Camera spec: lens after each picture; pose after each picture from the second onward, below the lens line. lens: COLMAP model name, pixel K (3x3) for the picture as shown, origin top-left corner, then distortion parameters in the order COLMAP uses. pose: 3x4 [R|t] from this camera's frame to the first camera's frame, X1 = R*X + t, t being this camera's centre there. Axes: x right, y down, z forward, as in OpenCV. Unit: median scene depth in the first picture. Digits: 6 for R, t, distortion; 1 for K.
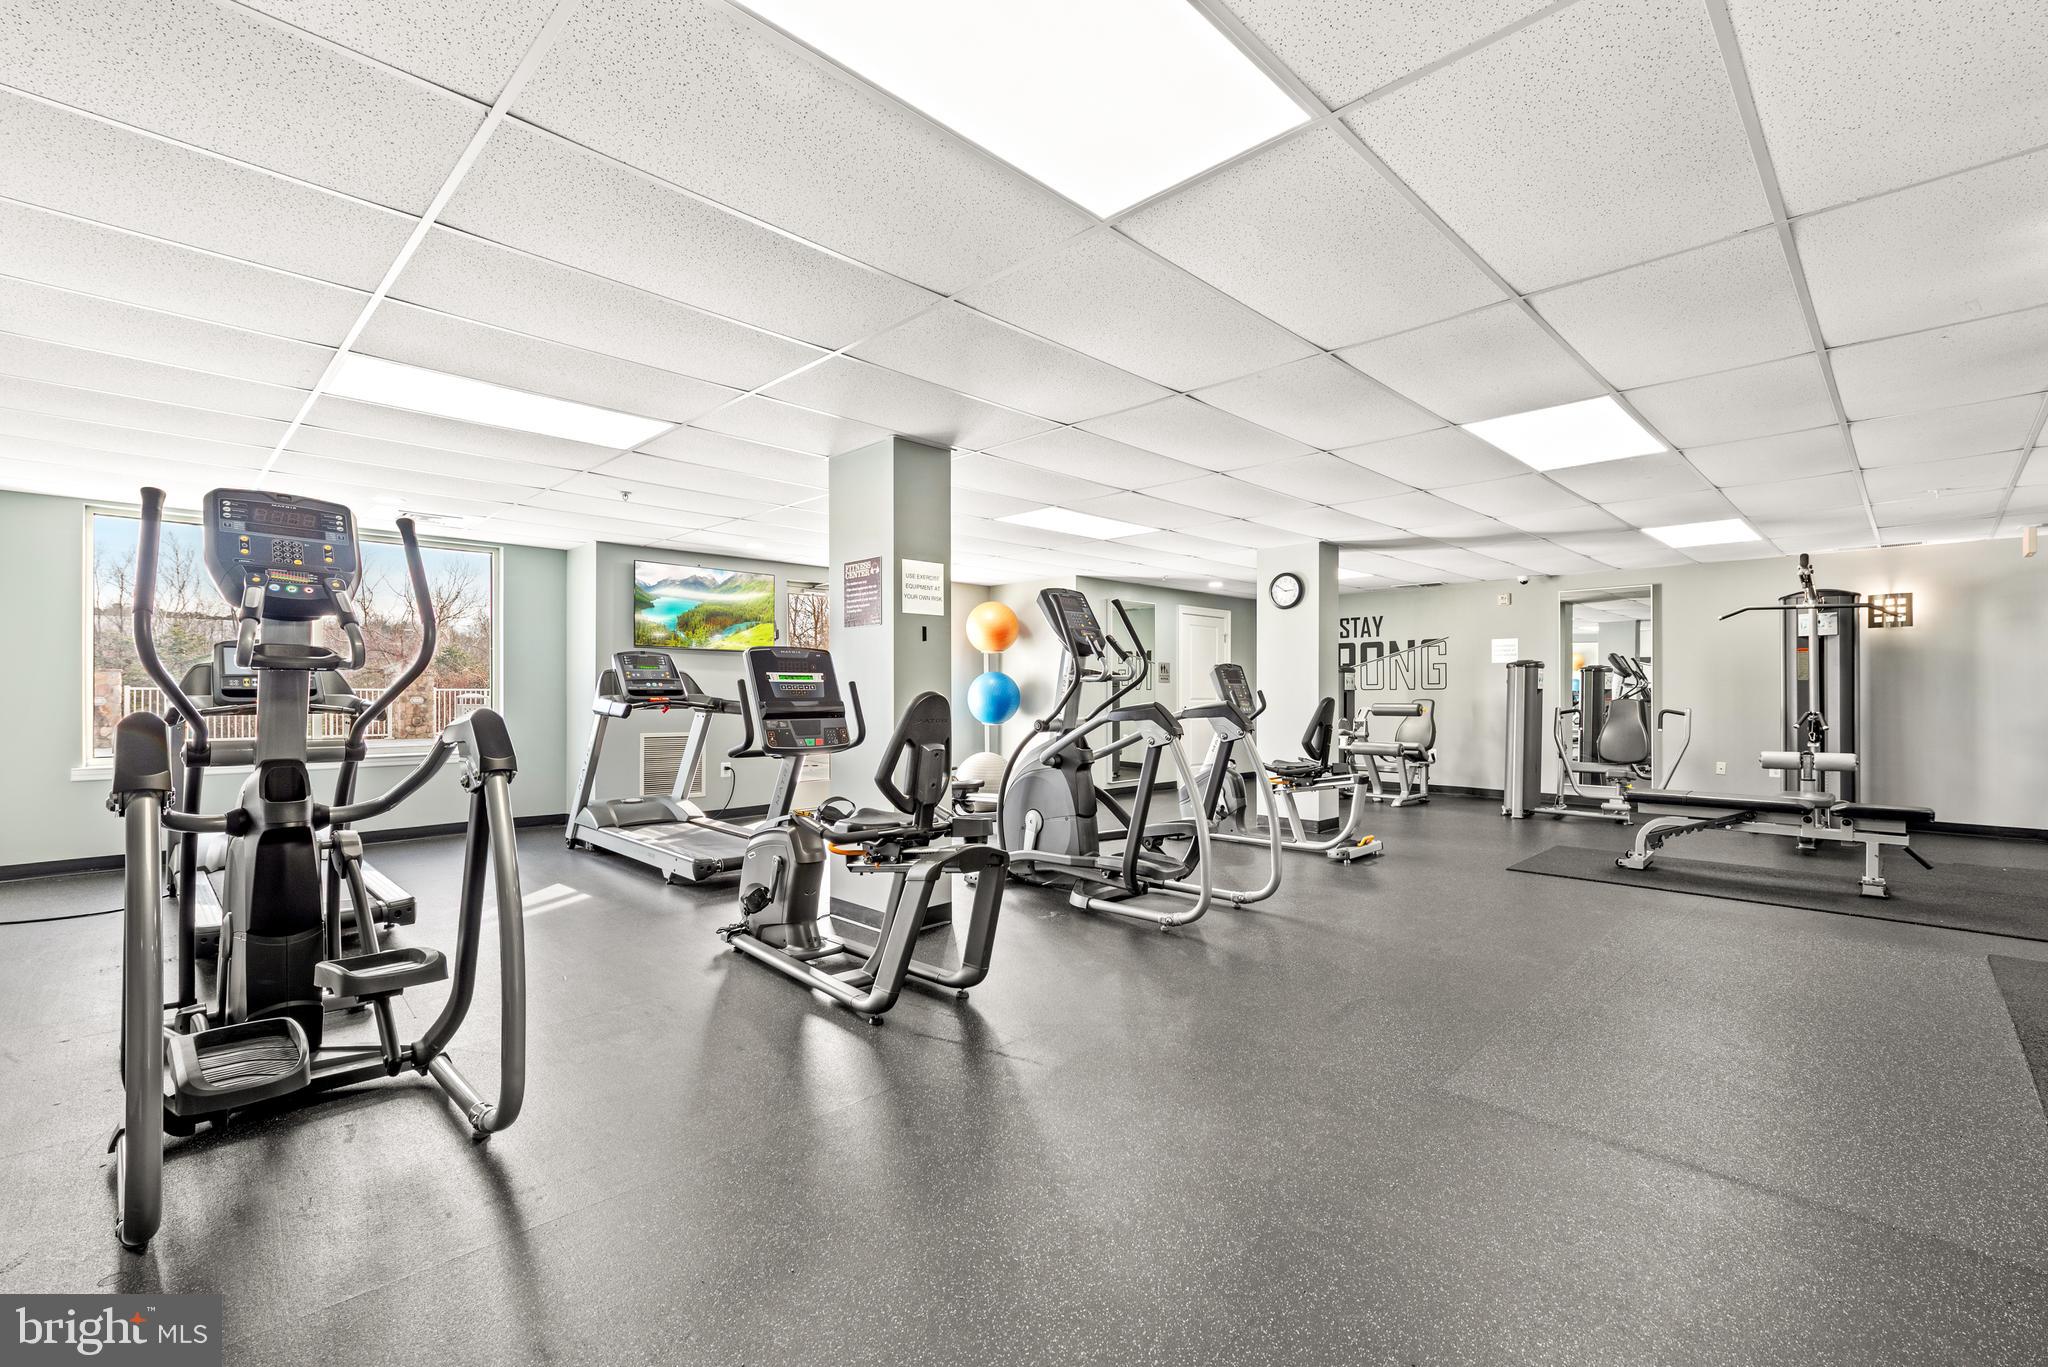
lens RADIAL K [[880.3, 0, 1024.0], [0, 880.3, 683.5], [0, 0, 1]] dist [0.000323, -0.000205]
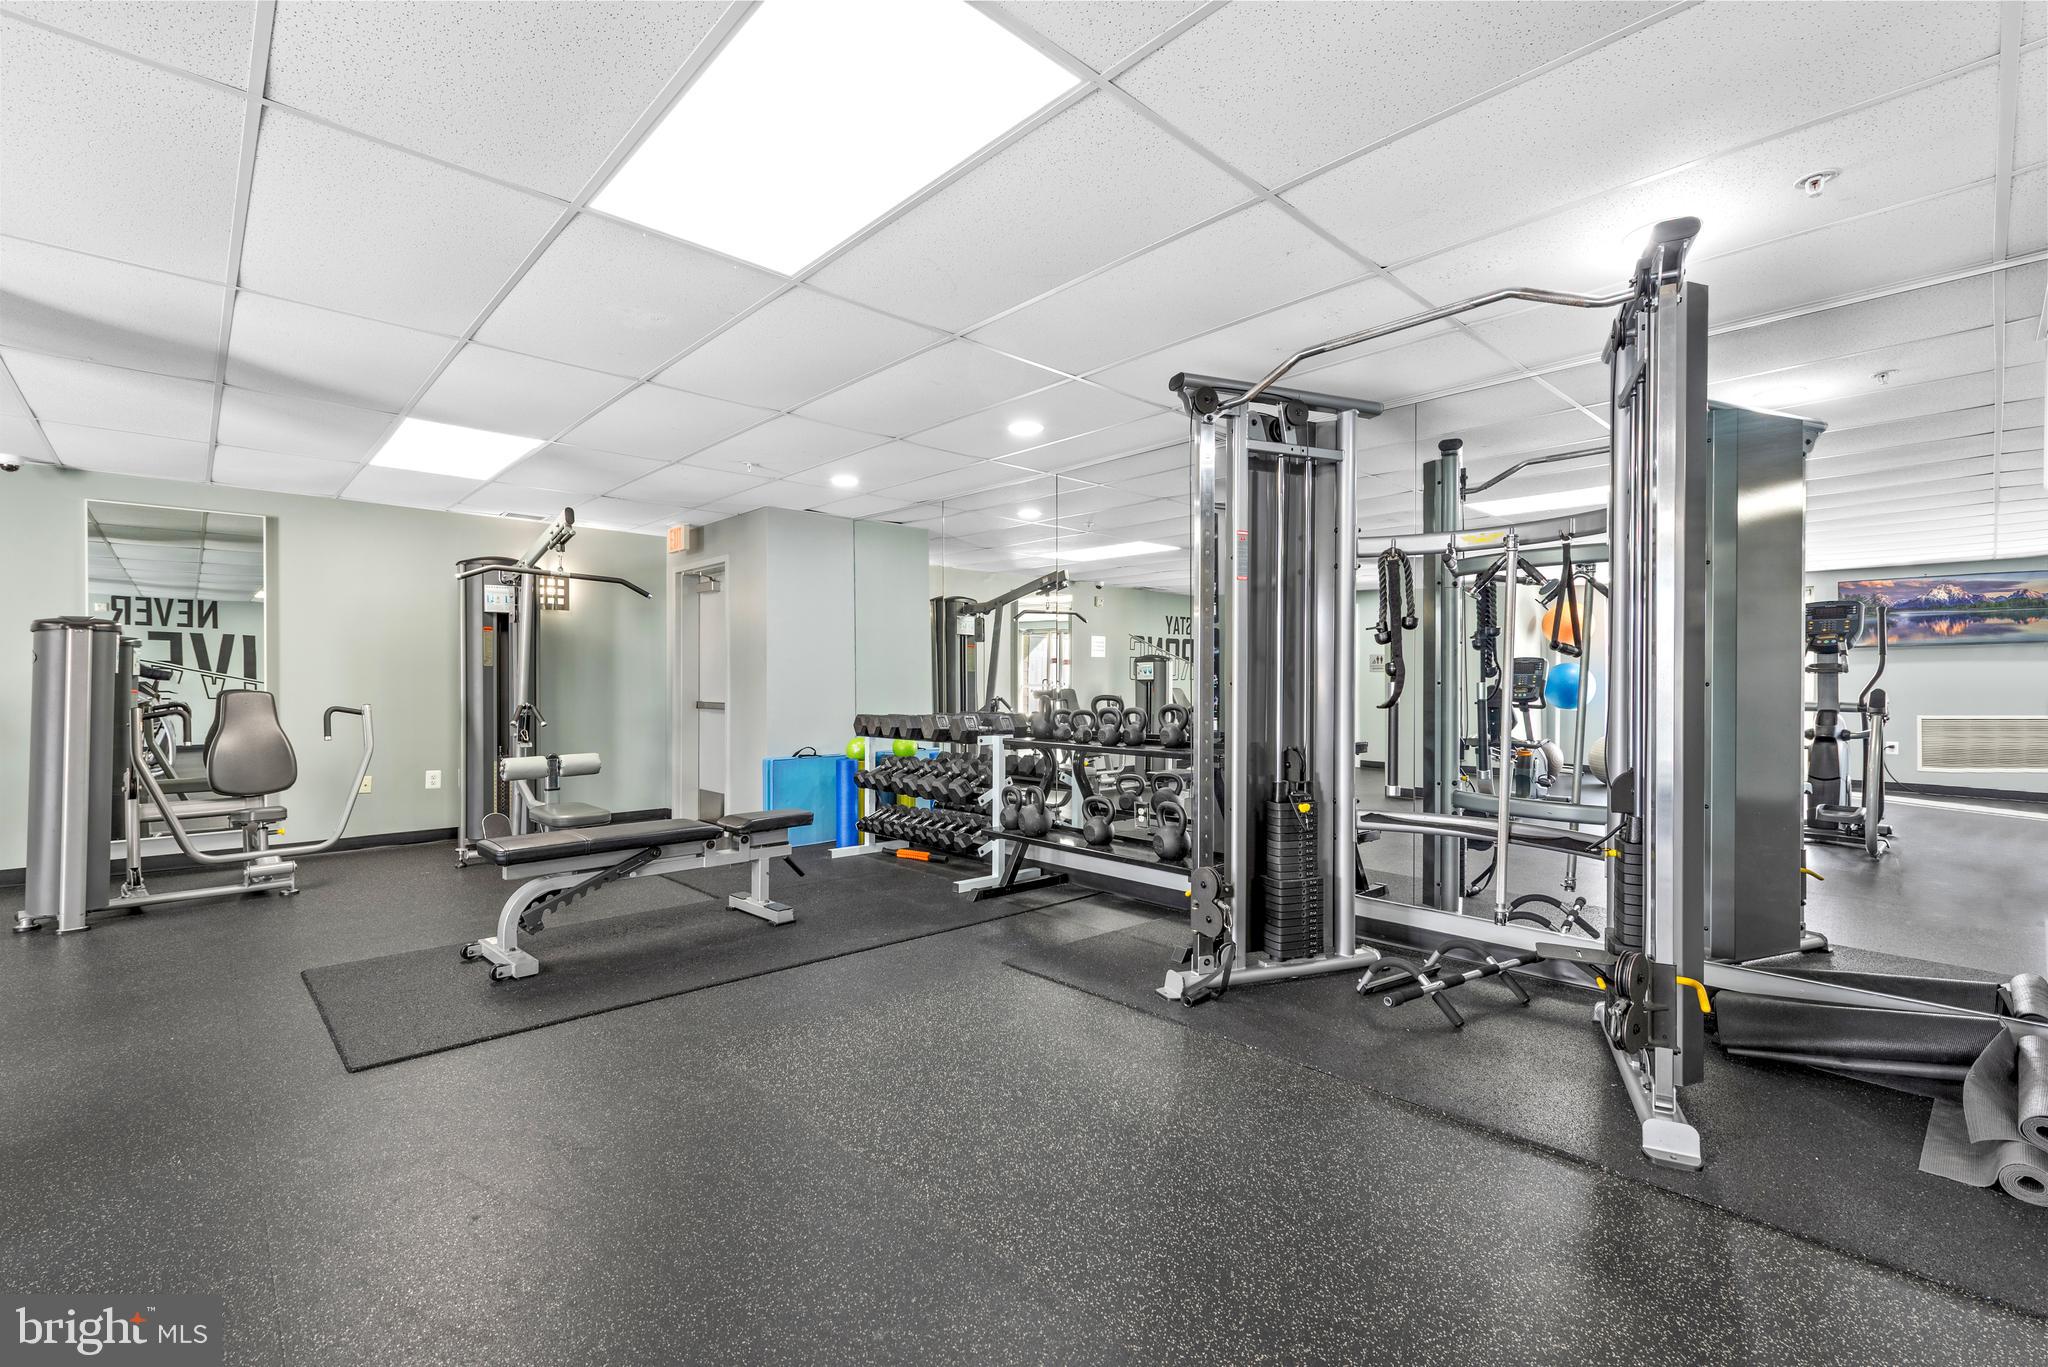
lens RADIAL K [[880.3, 0, 1024.0], [0, 880.3, 683.5], [0, 0, 1]] dist [0.000323, -0.000205]
pose [[0.027627, -0.001802, 0.999617, 0.081810], [-0.011715, 0.999929, 0.002126, 0.004845], [-0.999550, -0.011769, 0.027604, 0.485970]]
